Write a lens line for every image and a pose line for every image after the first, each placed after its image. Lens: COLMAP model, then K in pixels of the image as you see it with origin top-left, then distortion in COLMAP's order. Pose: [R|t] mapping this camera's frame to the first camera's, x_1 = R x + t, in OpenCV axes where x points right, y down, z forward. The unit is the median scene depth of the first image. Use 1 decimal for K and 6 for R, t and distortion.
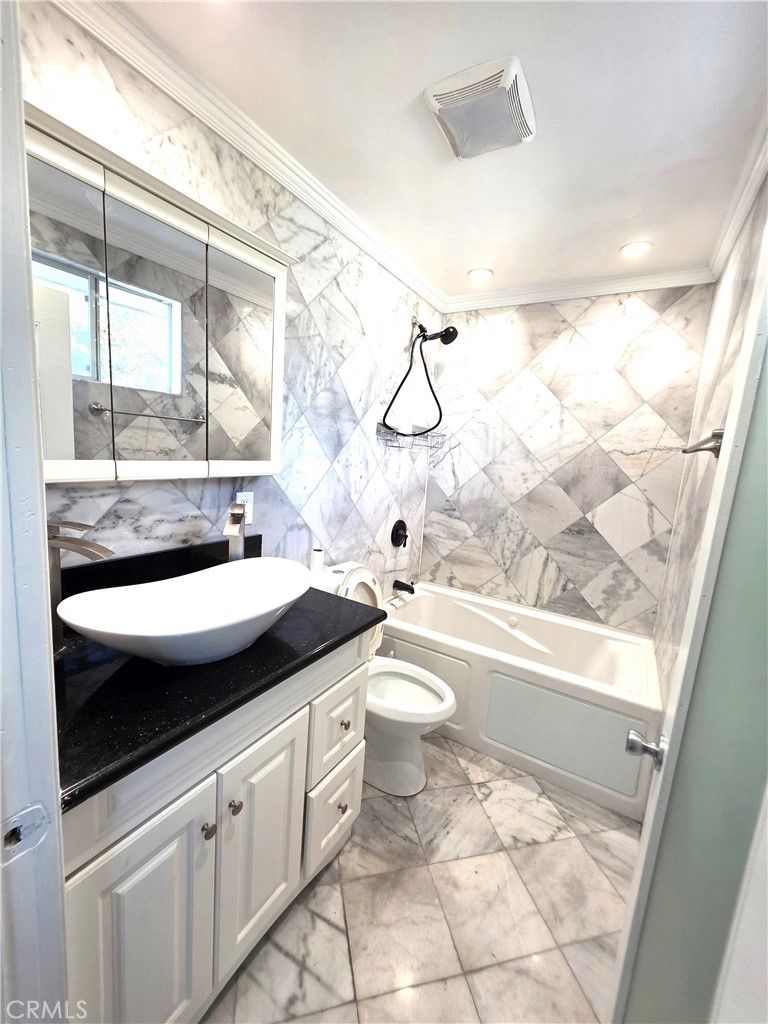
lens RADIAL K [[410.7, 0, 383.6], [0, 410.7, 510.4], [0, 0, 1]] dist [0.003929, -0.000766]
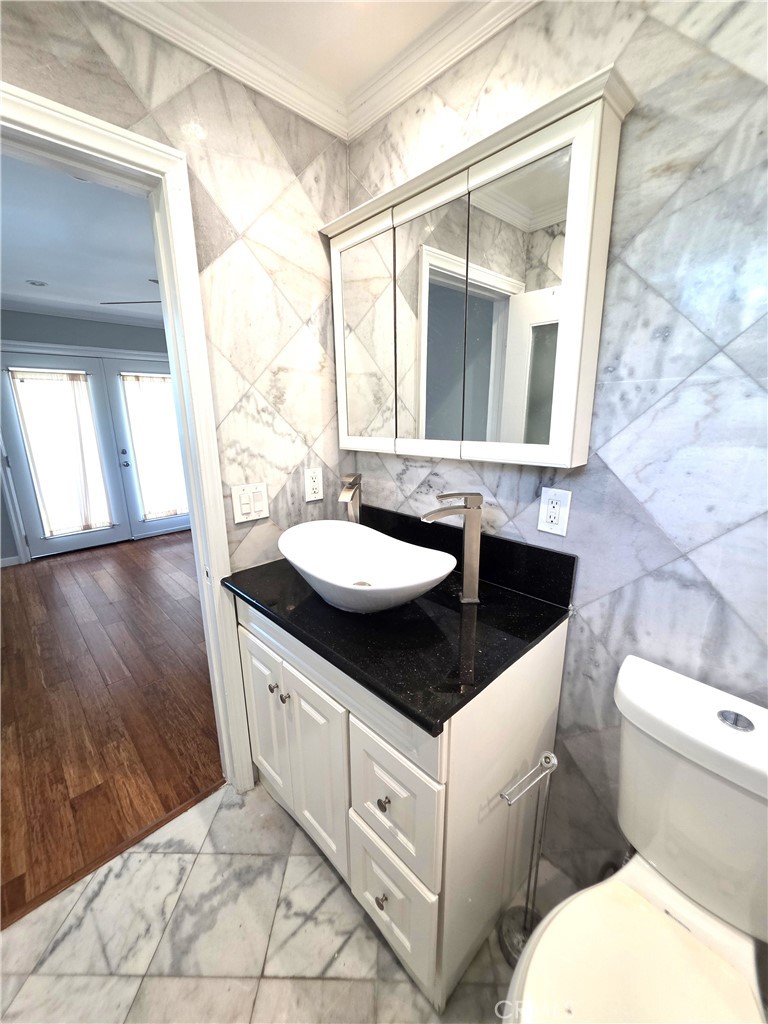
lens RADIAL K [[410.7, 0, 382.1], [0, 410.7, 513.9], [0, 0, 1]] dist [0.003929, -0.000766]
pose [[-0.252137, 0.165978, -0.953351, 0.511486], [-0.158012, 0.964896, 0.209778, -0.124594], [0.954704, 0.203534, -0.217059, 1.033661]]
